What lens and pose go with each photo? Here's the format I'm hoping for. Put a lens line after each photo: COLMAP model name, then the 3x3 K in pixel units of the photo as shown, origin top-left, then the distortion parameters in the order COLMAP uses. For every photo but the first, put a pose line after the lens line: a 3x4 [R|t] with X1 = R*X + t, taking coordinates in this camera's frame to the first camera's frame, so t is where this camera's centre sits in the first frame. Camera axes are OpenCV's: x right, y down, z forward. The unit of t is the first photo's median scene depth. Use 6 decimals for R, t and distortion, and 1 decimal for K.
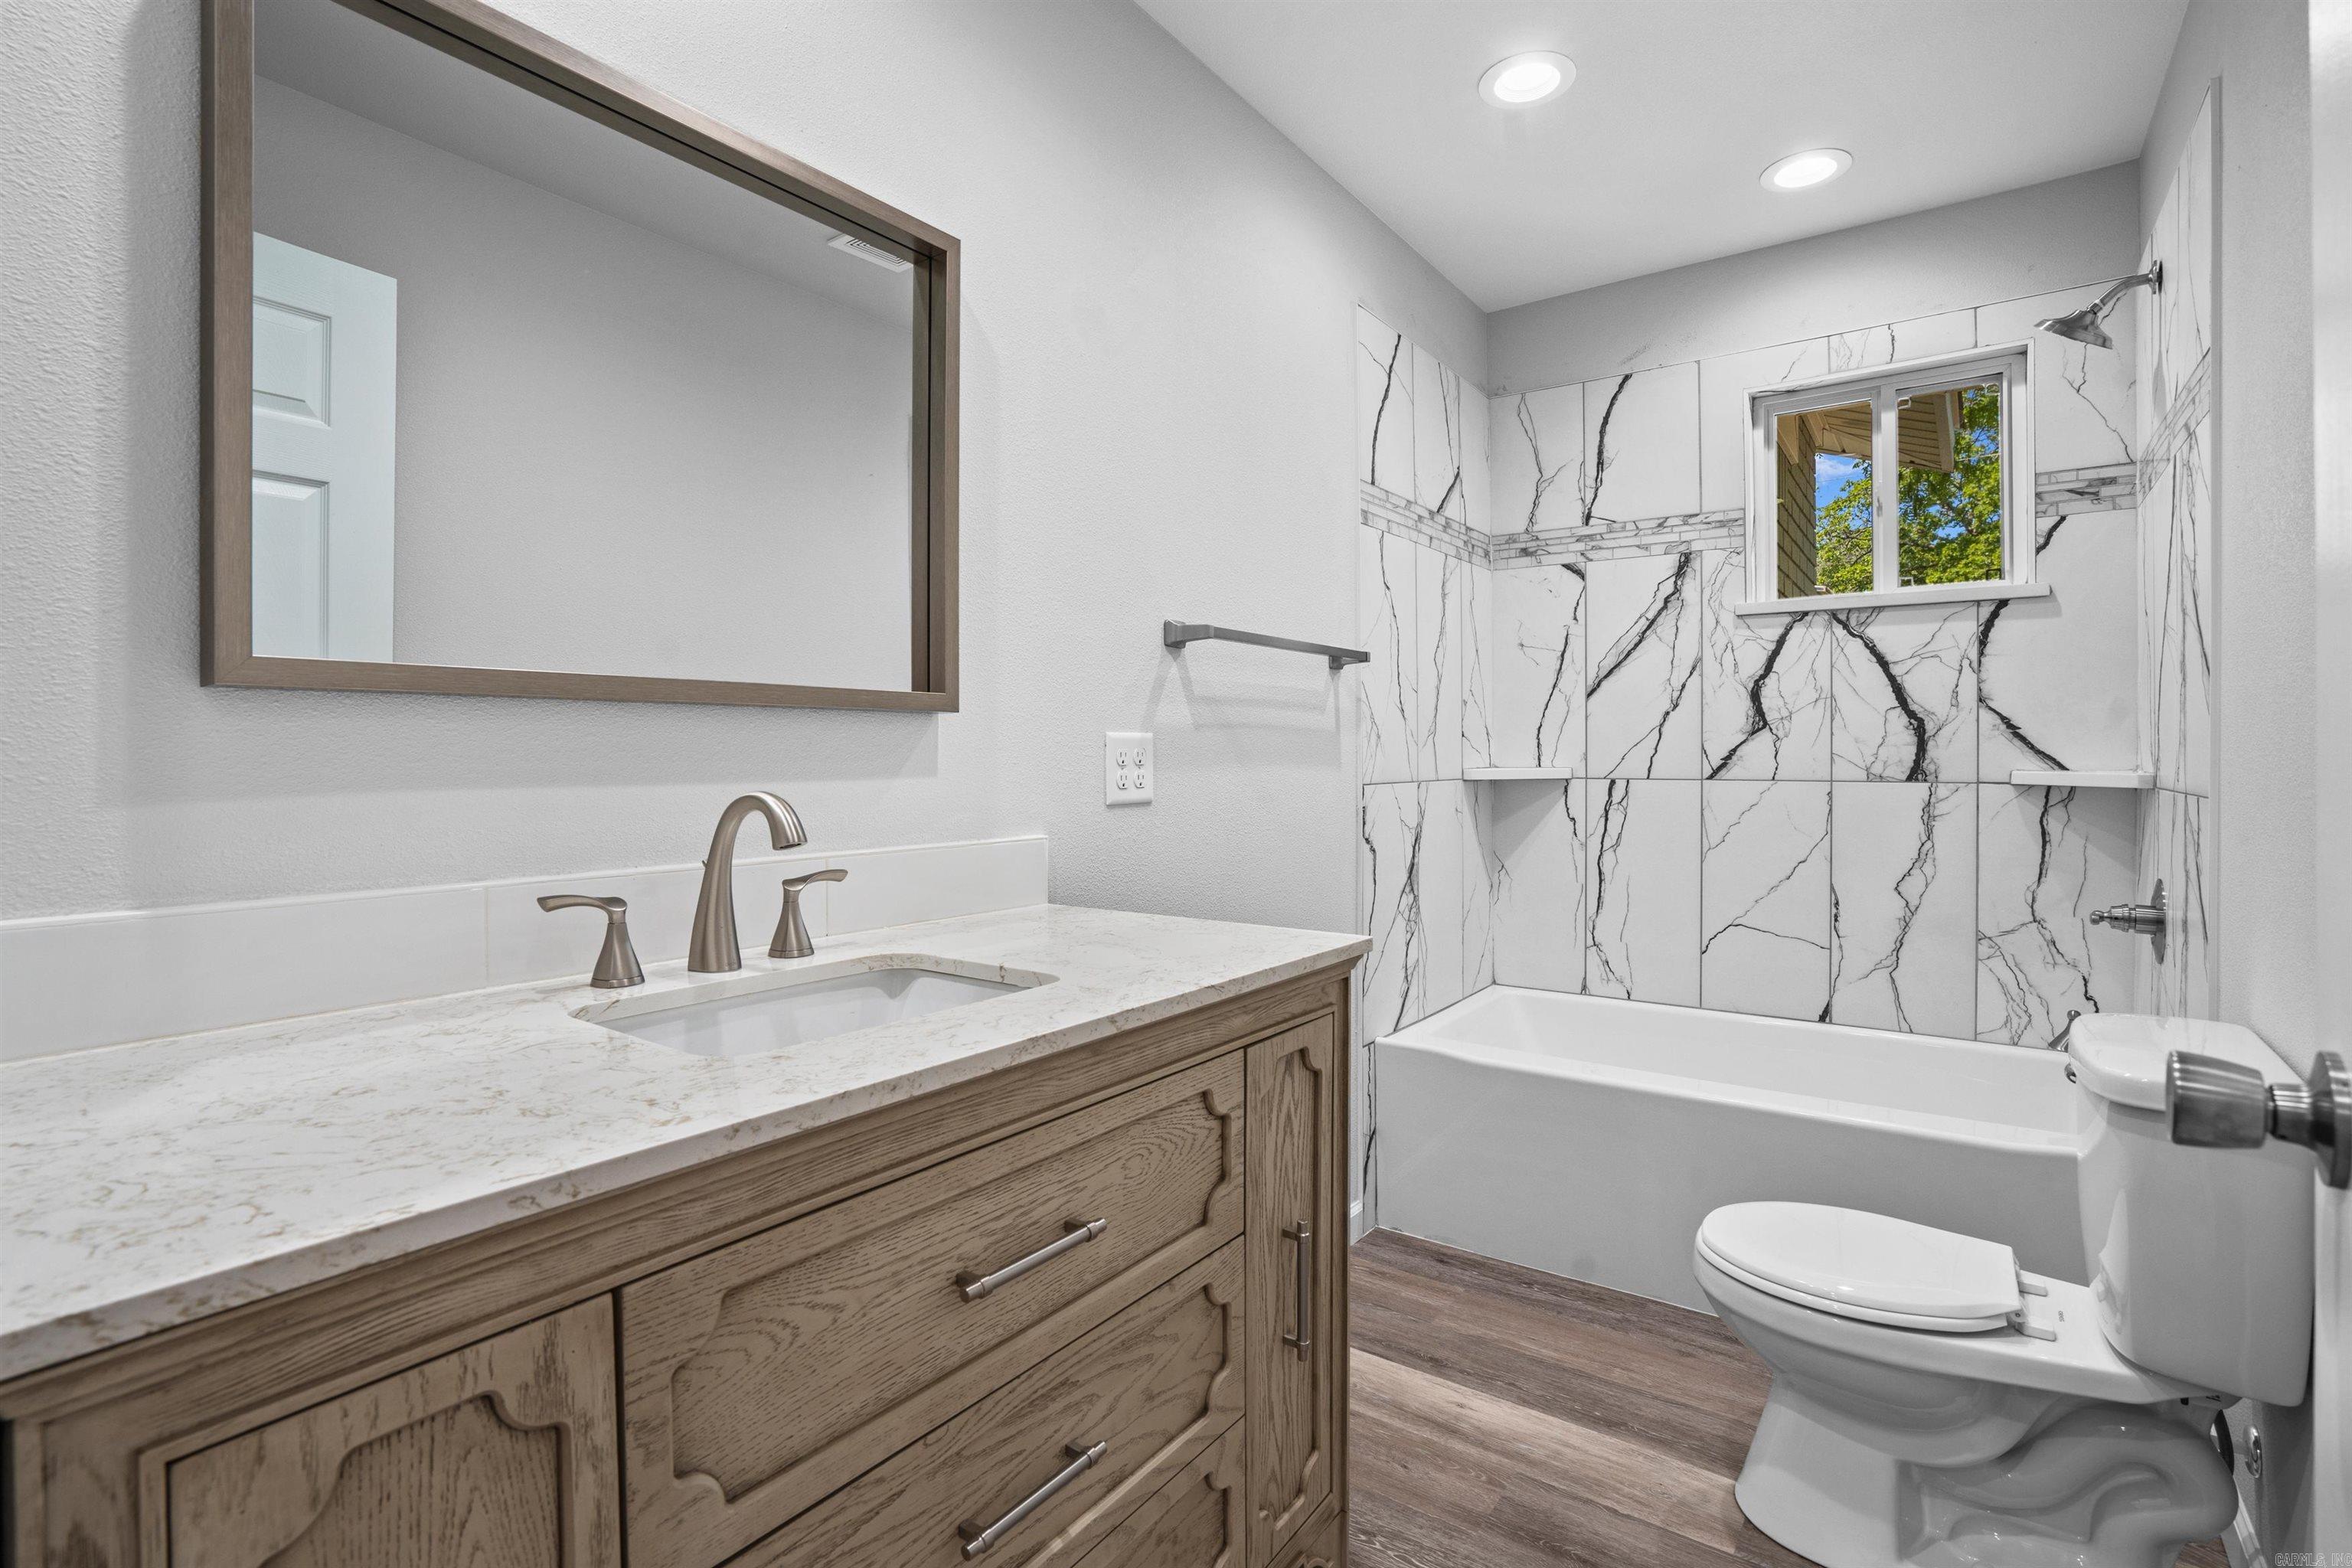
lens RADIAL K [[1106.2, 0, 1172.0], [0, 1106.2, 755.4], [0, 0, 1]] dist [-0.066344, 0.031299]
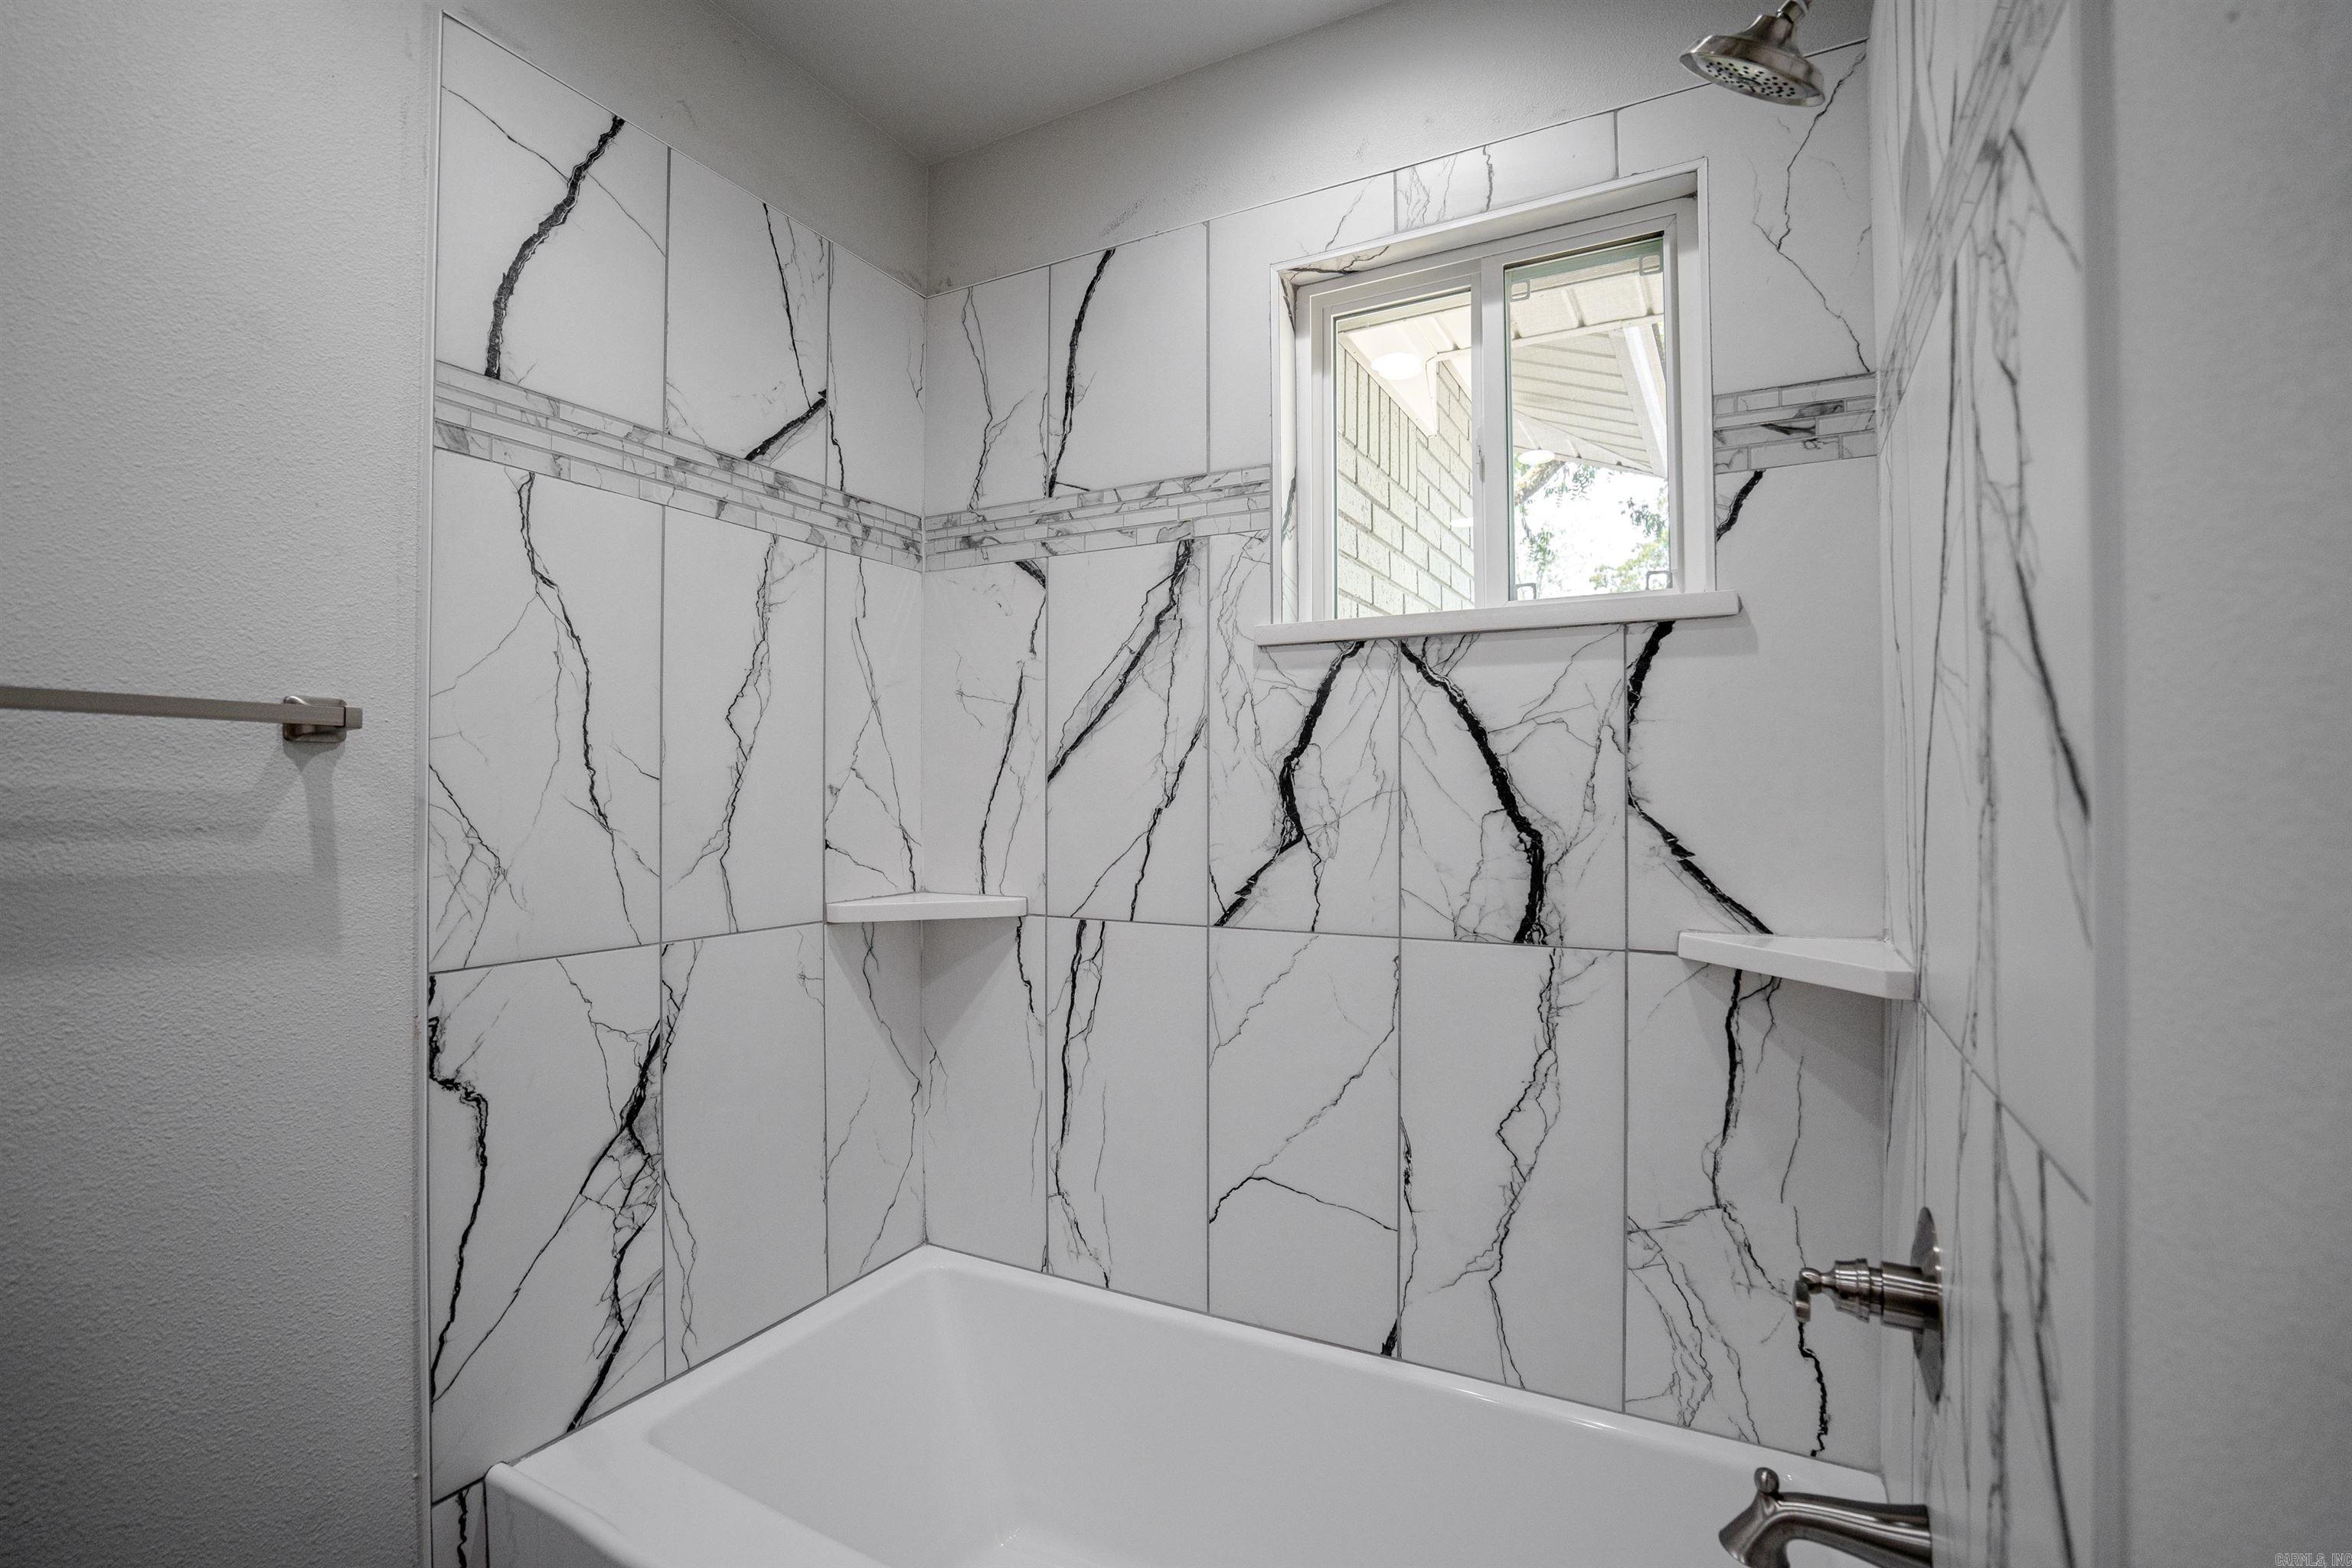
lens RADIAL K [[1091.5, 0, 1174.8], [0, 1091.5, 776.6], [0, 0, 1]] dist [-0.077949, 0.050318]
pose [[0.989197, 0.002516, 0.146569, 0.407571], [0.000205, 0.999828, -0.018547, -0.050158], [-0.146590, 0.018377, 0.989027, 0.451303]]
